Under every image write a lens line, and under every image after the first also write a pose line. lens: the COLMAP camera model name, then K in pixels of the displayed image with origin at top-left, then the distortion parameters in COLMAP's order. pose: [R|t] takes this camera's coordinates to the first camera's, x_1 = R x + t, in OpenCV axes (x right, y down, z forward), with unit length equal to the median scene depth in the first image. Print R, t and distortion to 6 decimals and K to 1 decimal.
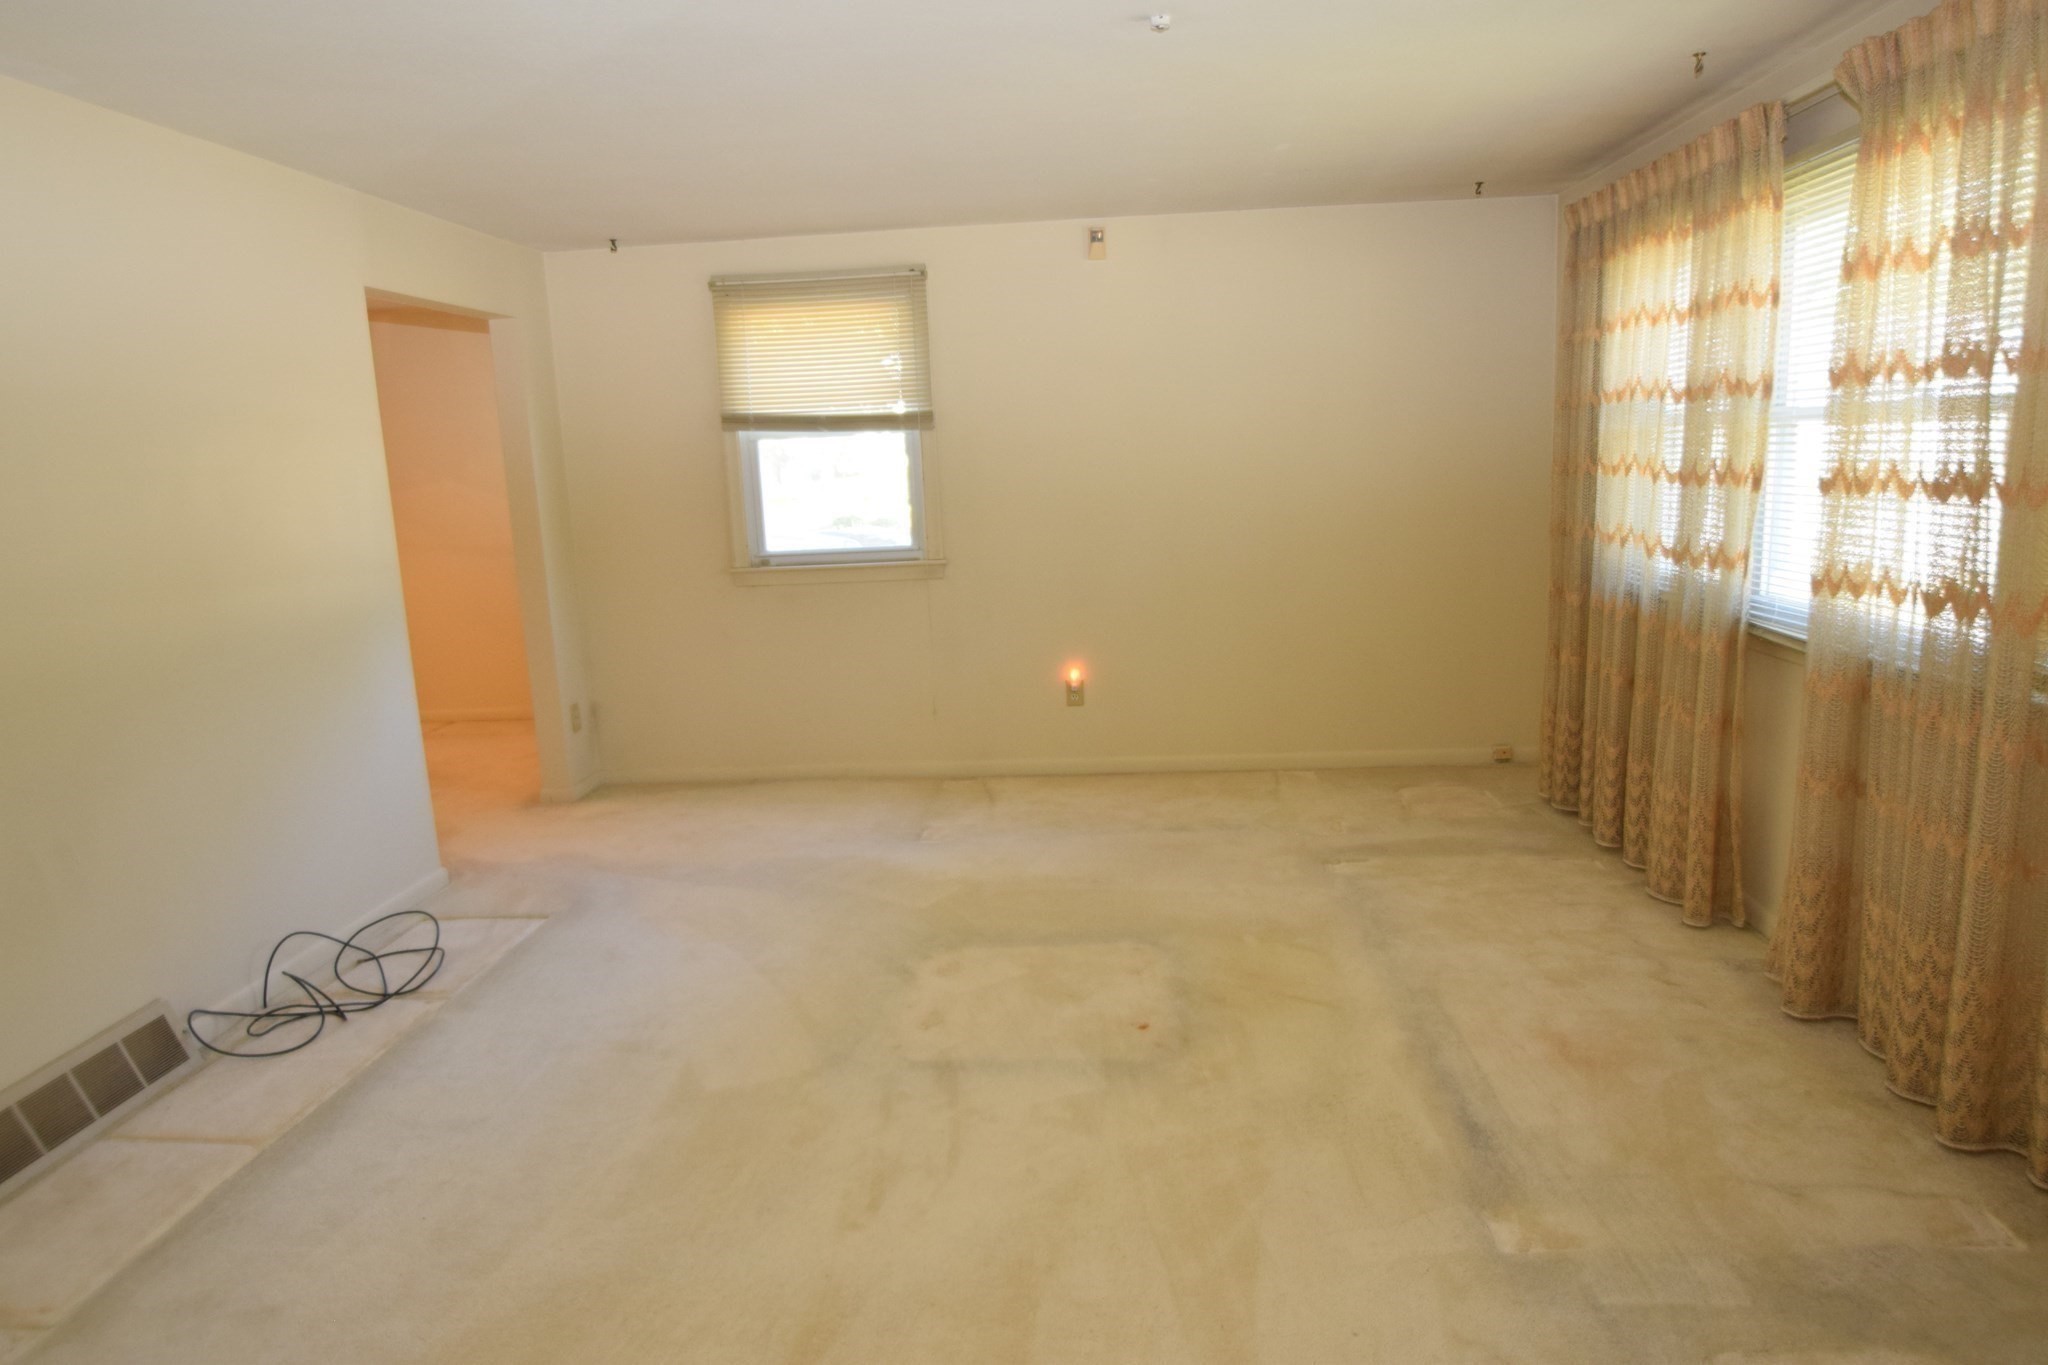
lens RADIAL K [[1266.7, 0, 1037.1], [0, 1266.7, 703.9], [0, 0, 1]] dist [-0.036374, -0.003302]
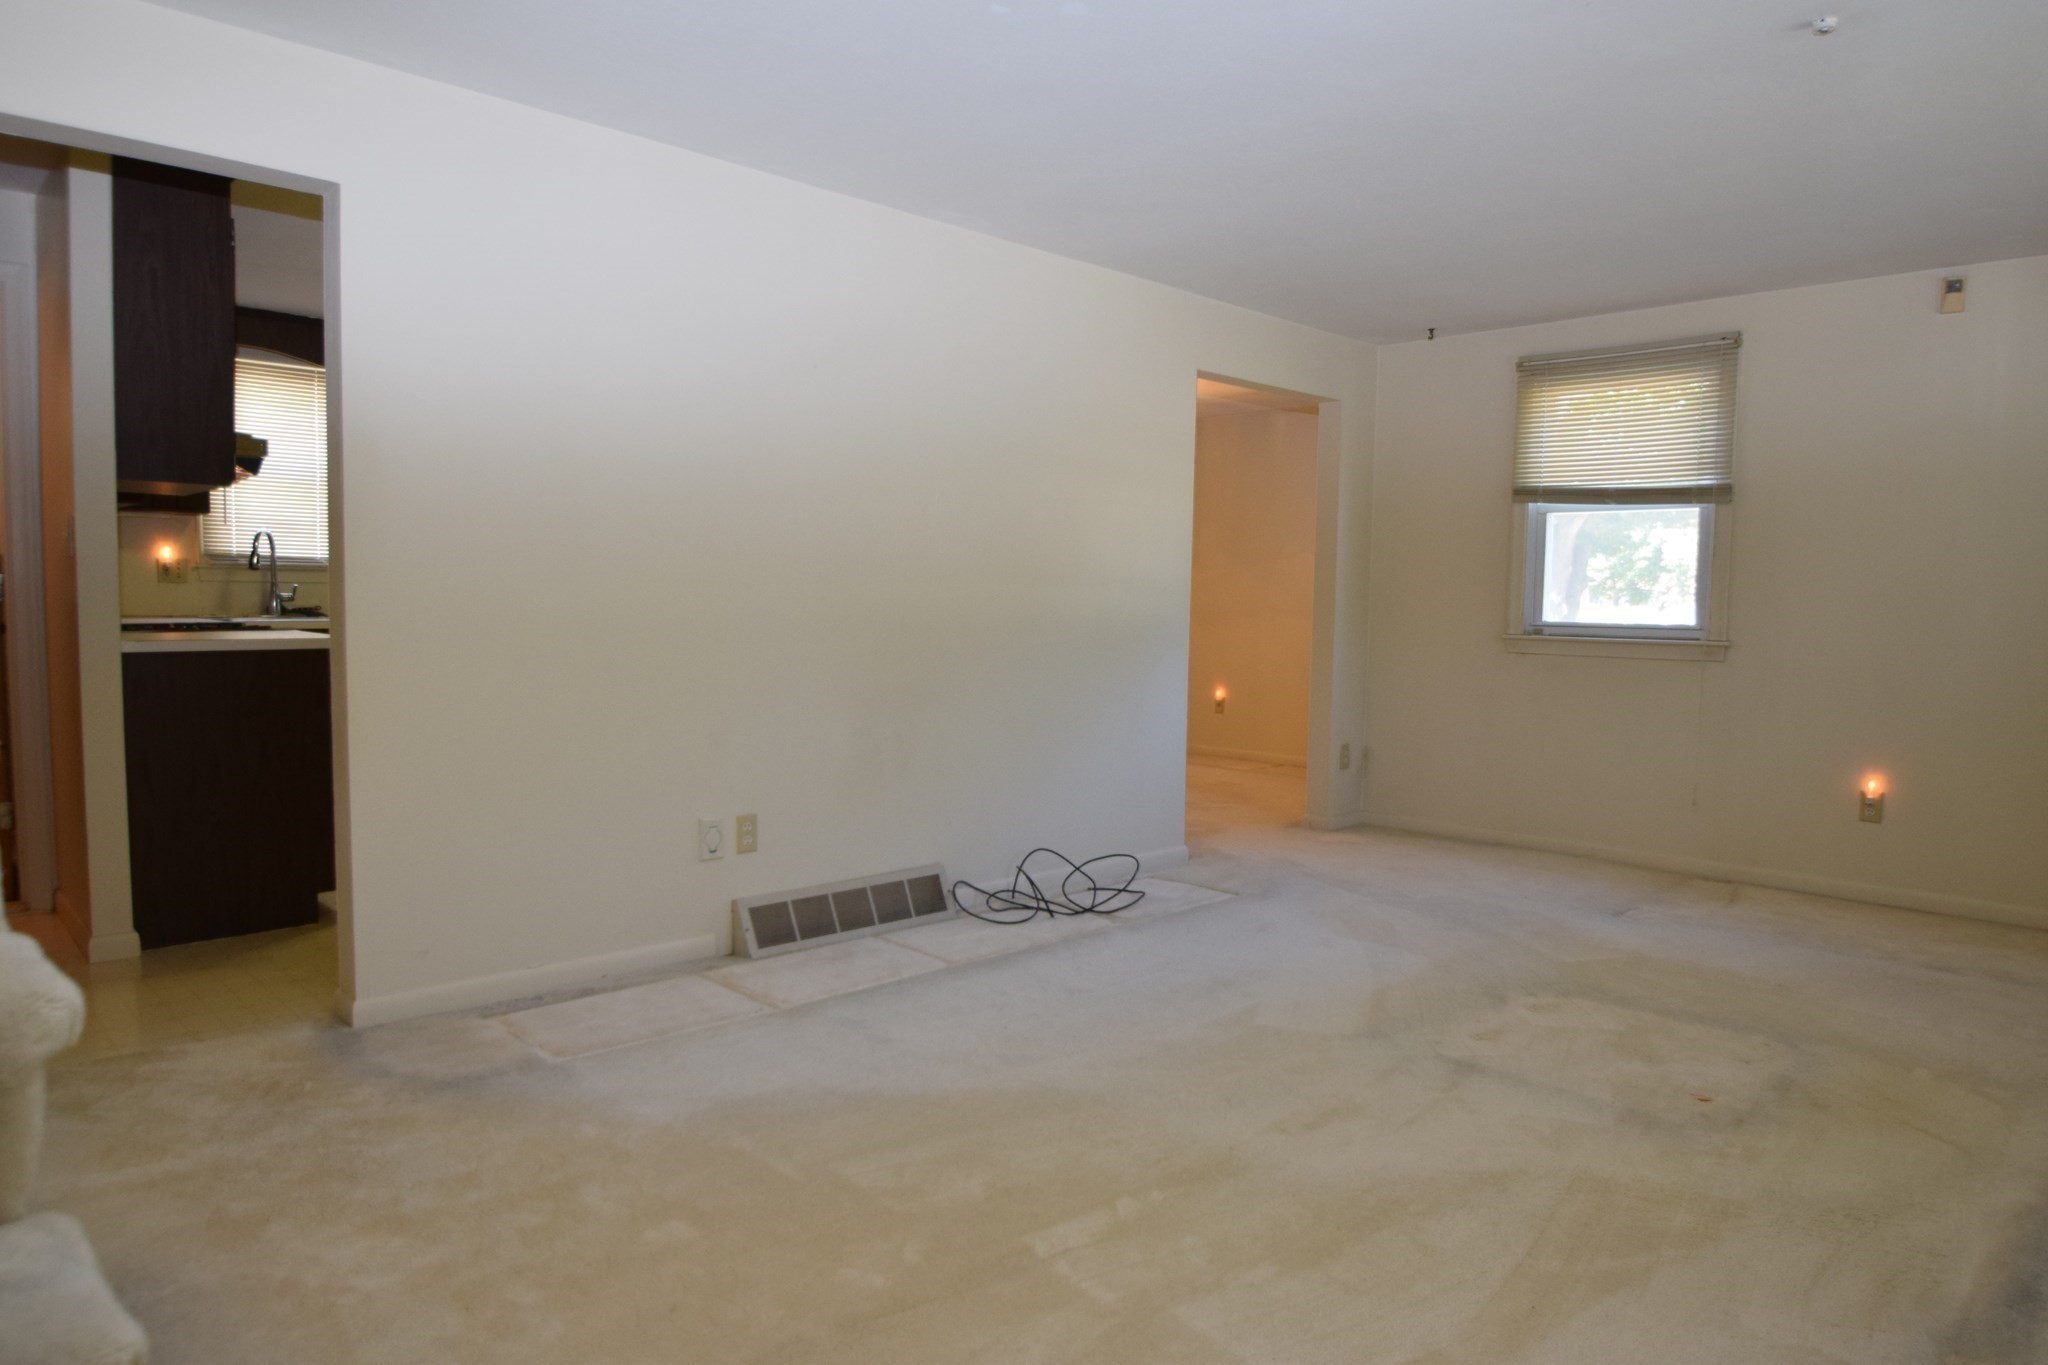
lens RADIAL K [[1266.7, 0, 1037.1], [0, 1266.7, 703.9], [0, 0, 1]] dist [-0.036374, -0.003302]
pose [[0.743206, 0.108878, -0.660144, 0.185453], [-0.174091, 0.984154, -0.033679, 0.057732], [0.646017, 0.139955, 0.750383, -0.012773]]
